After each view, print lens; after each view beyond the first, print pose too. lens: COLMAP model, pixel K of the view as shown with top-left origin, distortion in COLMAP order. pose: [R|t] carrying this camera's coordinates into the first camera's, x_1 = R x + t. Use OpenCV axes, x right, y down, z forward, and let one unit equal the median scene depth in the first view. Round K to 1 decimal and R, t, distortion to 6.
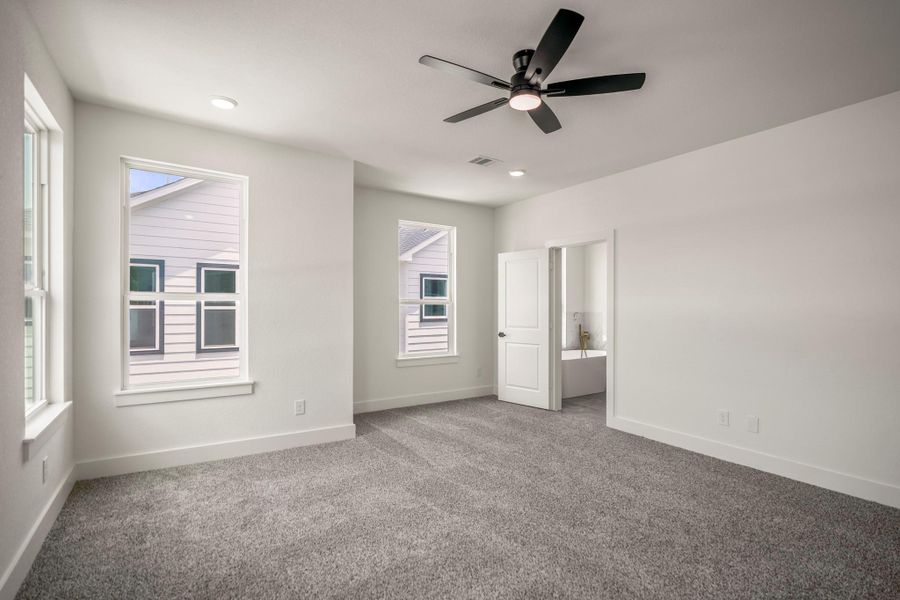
lens RADIAL K [[433.9, 0, 450.6], [0, 433.9, 297.4], [0, 0, 1]] dist [0.000538, 0.000039]
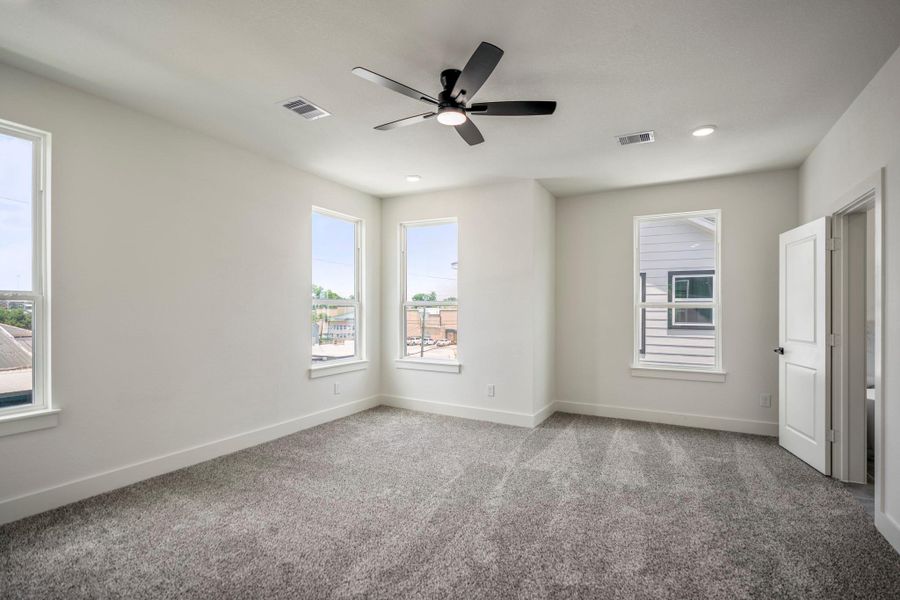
lens RADIAL K [[424.2, 0, 450.0], [0, 424.2, 300.0], [0, 0, 1]] dist [-0.000367, 0.000035]
pose [[0.474896, -0.024511, -0.879700, 0.561149], [0.015453, 0.999690, -0.019512, 0.011564], [0.879906, -0.004328, 0.475128, 0.257347]]
